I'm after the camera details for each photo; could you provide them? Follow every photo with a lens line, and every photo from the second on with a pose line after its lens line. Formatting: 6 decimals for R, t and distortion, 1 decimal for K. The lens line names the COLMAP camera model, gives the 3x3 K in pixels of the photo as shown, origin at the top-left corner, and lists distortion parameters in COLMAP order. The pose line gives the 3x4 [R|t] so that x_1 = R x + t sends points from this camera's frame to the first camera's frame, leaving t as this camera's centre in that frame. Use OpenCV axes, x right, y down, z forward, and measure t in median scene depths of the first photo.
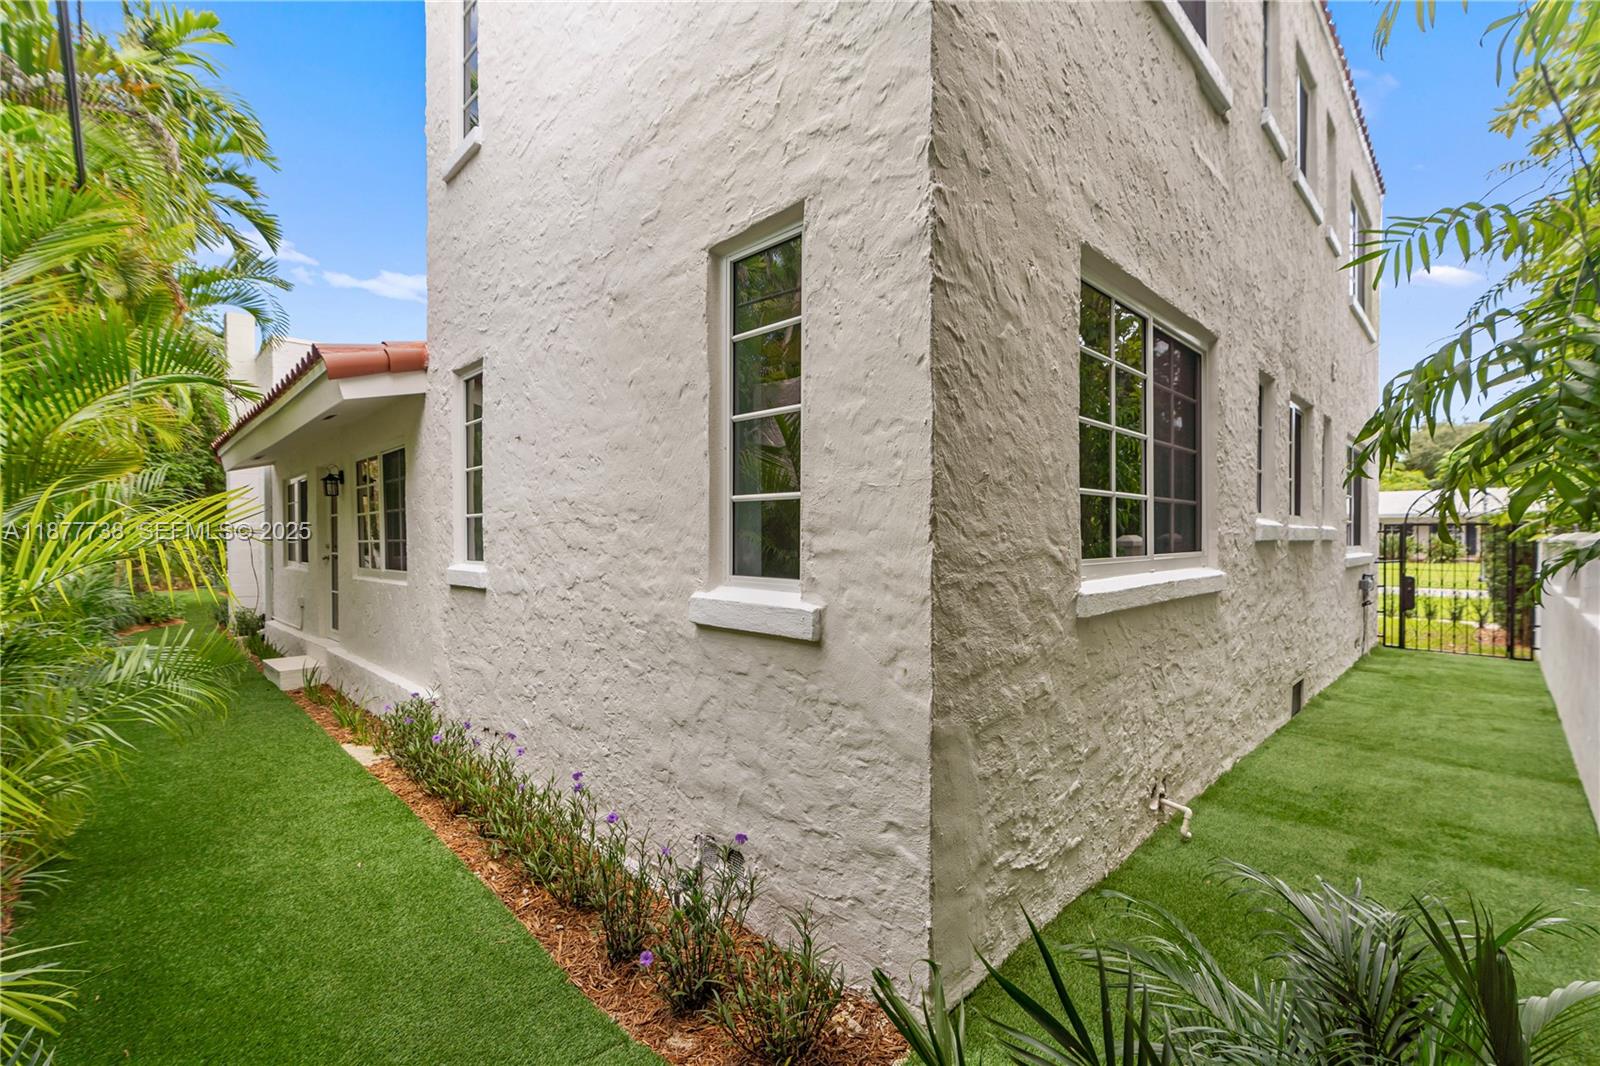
lens RADIAL K [[696.6, 0, 800.0], [0, 696.6, 533.0], [0, 0, 1]] dist [-0.011406, -0.008909]
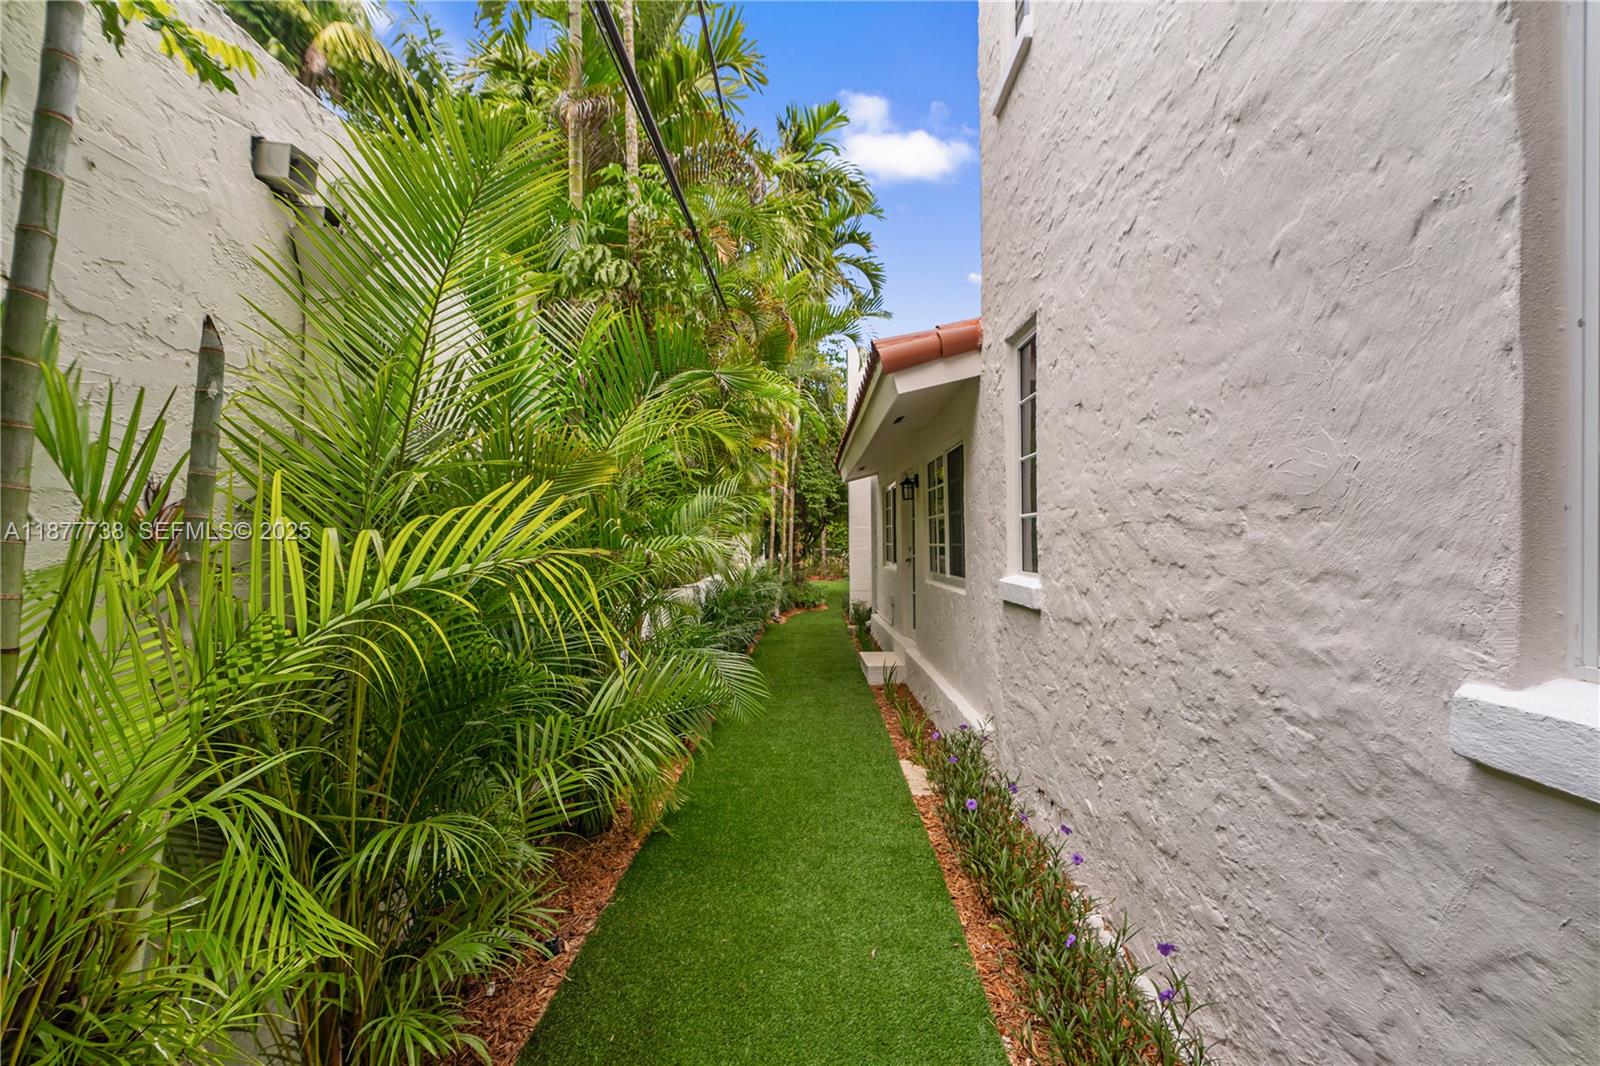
lens RADIAL K [[713.5, 0, 797.2], [0, 713.5, 541.6], [0, 0, 1]] dist [-0.006147, 0.001140]
pose [[0.703622, 0.002798, -0.710569, -0.083389], [0.005132, 0.999946, 0.009018, -0.004268], [0.710556, -0.009992, 0.703570, 0.261838]]
